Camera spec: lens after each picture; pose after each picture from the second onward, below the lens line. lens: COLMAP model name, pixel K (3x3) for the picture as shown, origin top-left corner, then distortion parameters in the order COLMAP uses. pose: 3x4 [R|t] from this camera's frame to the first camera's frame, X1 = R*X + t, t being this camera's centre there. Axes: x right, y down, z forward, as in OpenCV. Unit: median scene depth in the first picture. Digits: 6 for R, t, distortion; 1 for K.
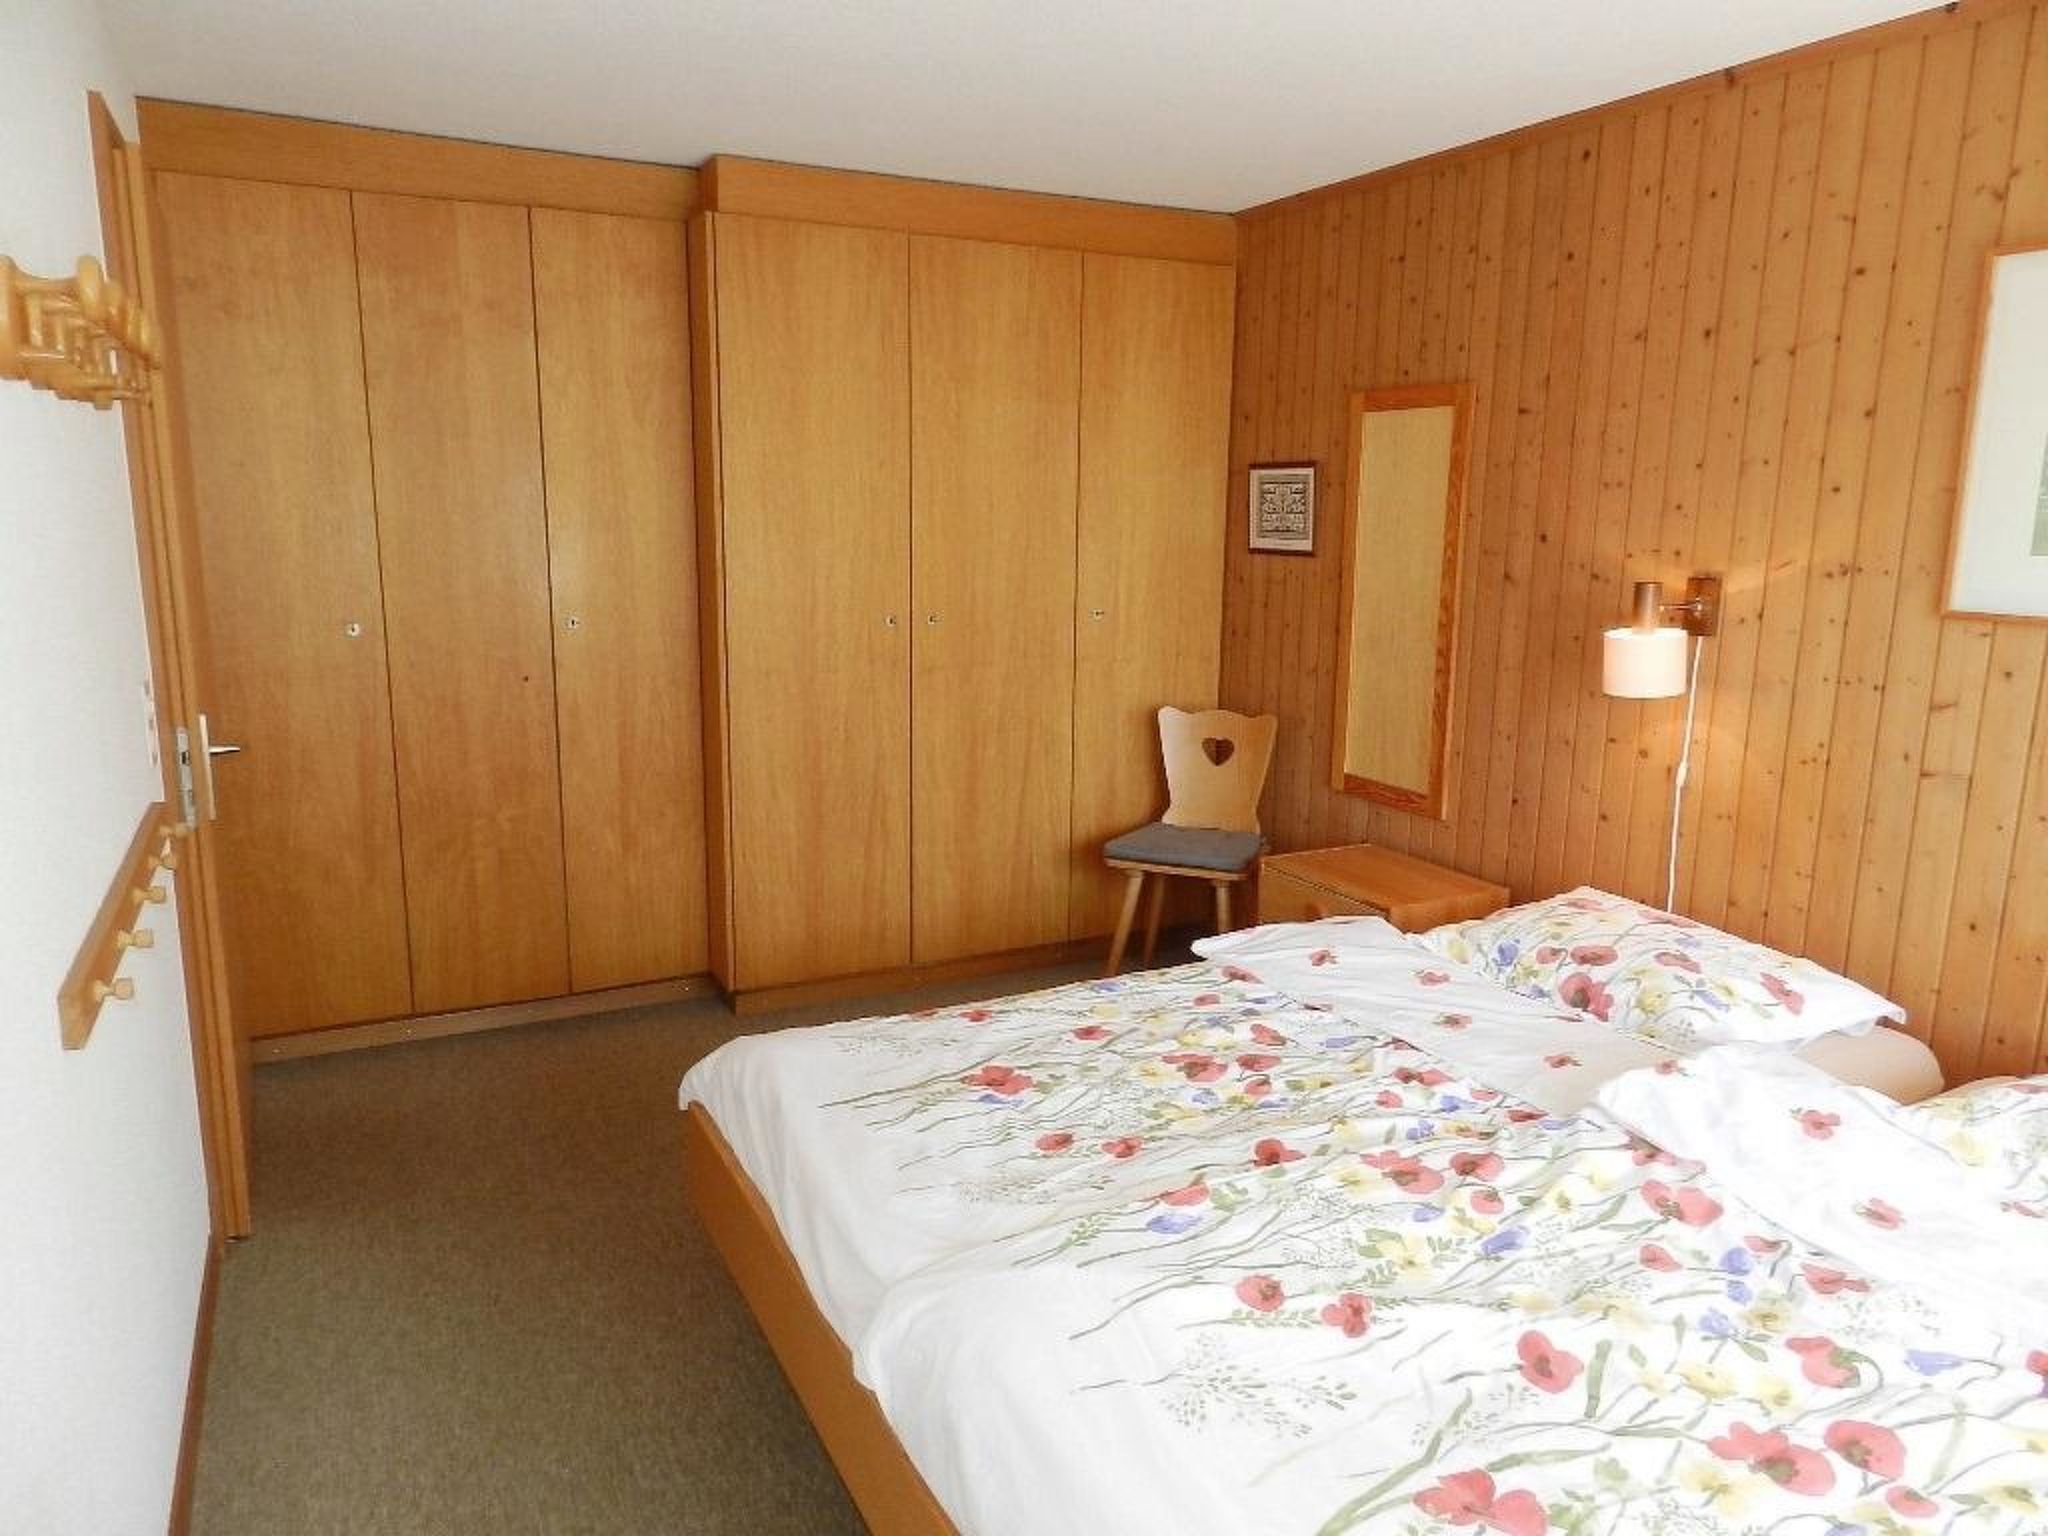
lens RADIAL K [[1391.7, 0, 1027.3], [0, 1391.7, 771.0], [0, 0, 1]] dist [0.024997, -0.007482]
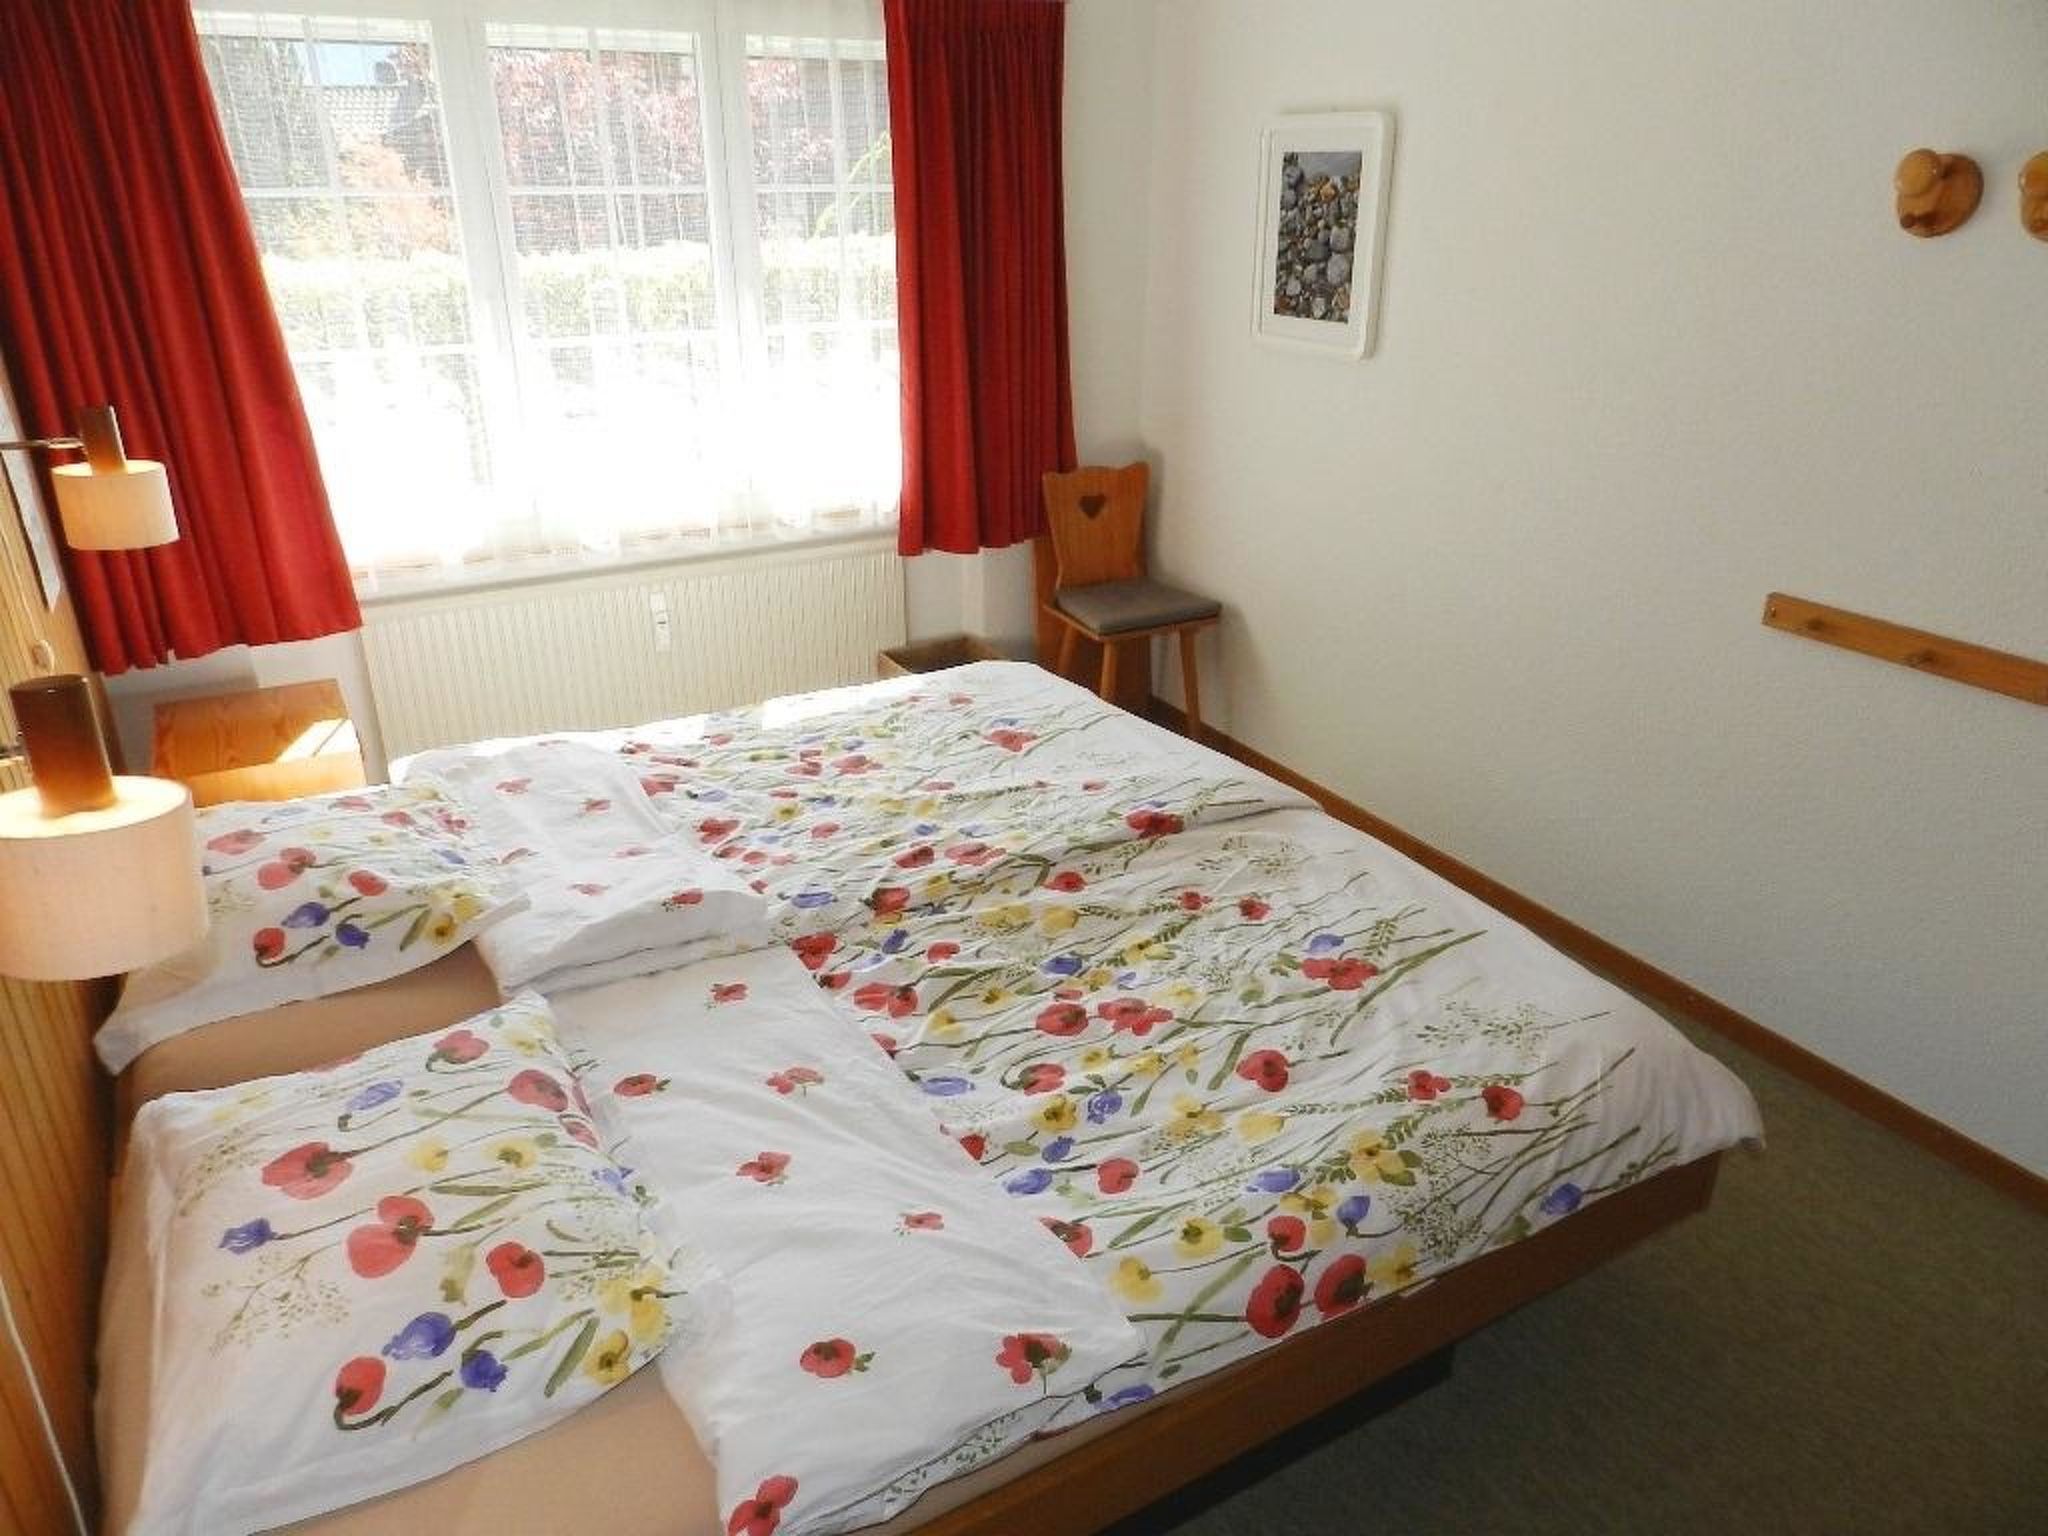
lens RADIAL K [[1391.7, 0, 1022.9], [0, 1391.7, 768.1], [0, 0, 1]] dist [0.024997, -0.007482]
pose [[-0.998497, 0.003028, -0.054715, 0.207538], [-0.029017, 0.817785, 0.574791, -0.365807], [0.046486, 0.575515, -0.816469, 1.414476]]
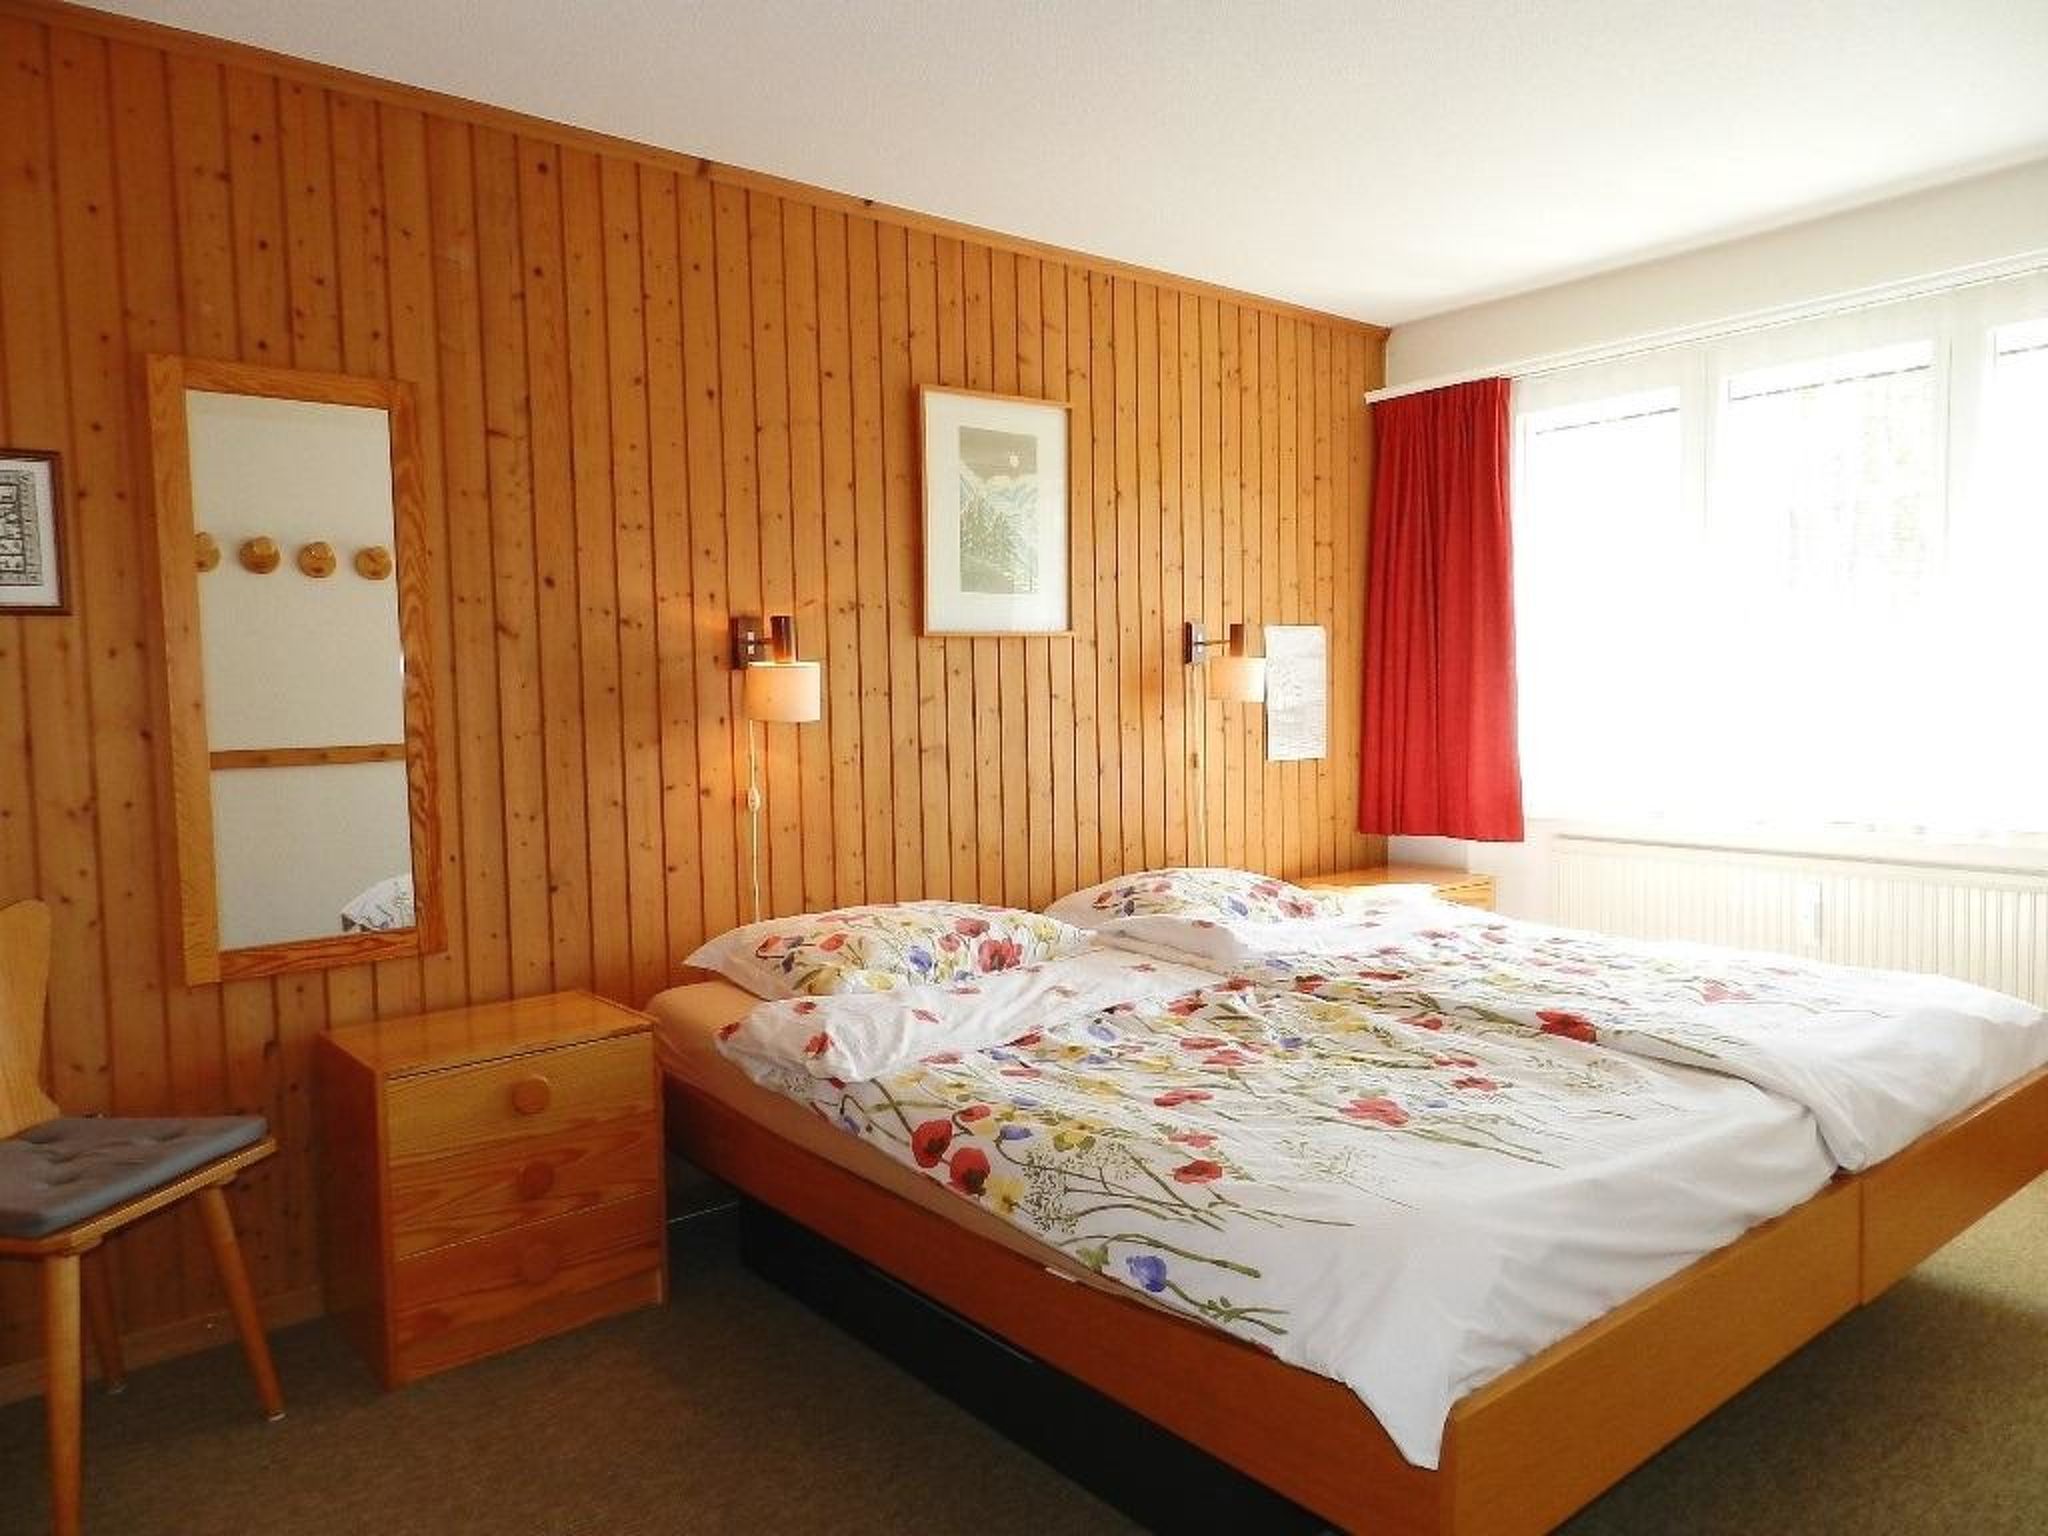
lens RADIAL K [[1391.7, 0, 1024.4], [0, 1391.7, 764.5], [0, 0, 1]] dist [0.024997, -0.007482]
pose [[-0.214670, -0.067835, 0.974328, -0.680154], [0.208232, 0.971470, 0.113515, -0.113253], [-0.954231, 0.227254, -0.194420, 1.113712]]
